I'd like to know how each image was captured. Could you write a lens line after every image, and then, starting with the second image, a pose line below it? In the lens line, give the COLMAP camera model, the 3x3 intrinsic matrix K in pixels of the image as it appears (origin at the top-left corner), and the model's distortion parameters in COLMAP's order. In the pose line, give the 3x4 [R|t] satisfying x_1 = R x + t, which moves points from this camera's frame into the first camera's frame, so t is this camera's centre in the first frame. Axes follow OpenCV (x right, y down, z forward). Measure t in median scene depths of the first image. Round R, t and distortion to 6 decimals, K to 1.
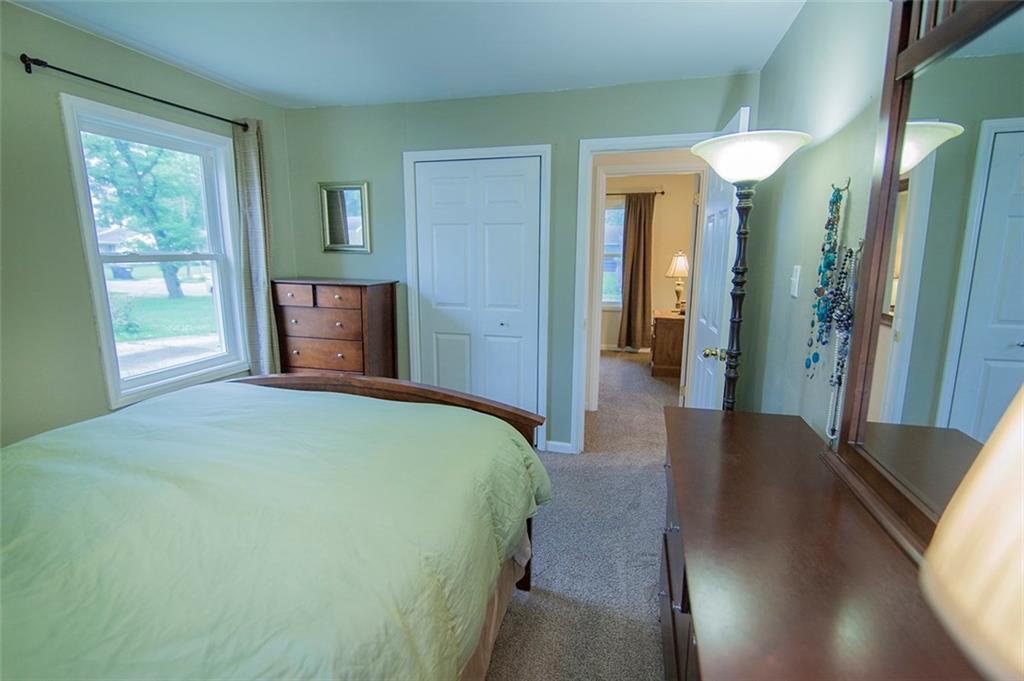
lens RADIAL K [[483.1, 0, 512.0], [0, 483.1, 340.5], [0, 0, 1]] dist [-0.002092, -0.000263]
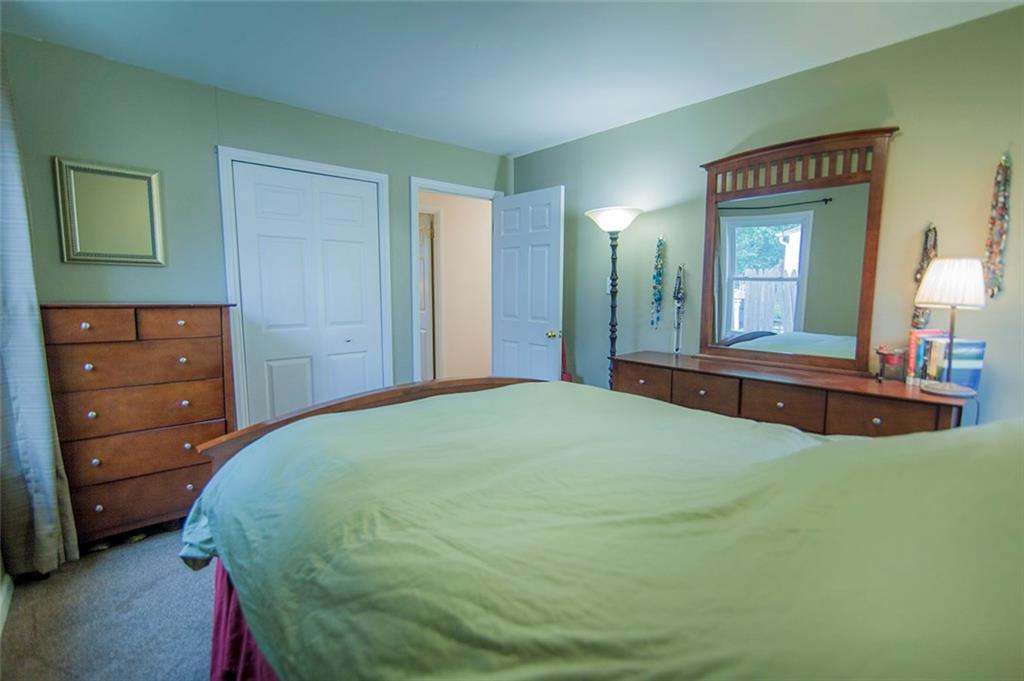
lens RADIAL K [[483.1, 0, 512.0], [0, 483.1, 340.5], [0, 0, 1]] dist [-0.002092, -0.000263]
pose [[0.541313, -0.096759, 0.835236, -0.736567], [0.150092, 0.988522, 0.017242, -0.000952], [-0.827317, 0.116029, 0.549622, 0.188843]]
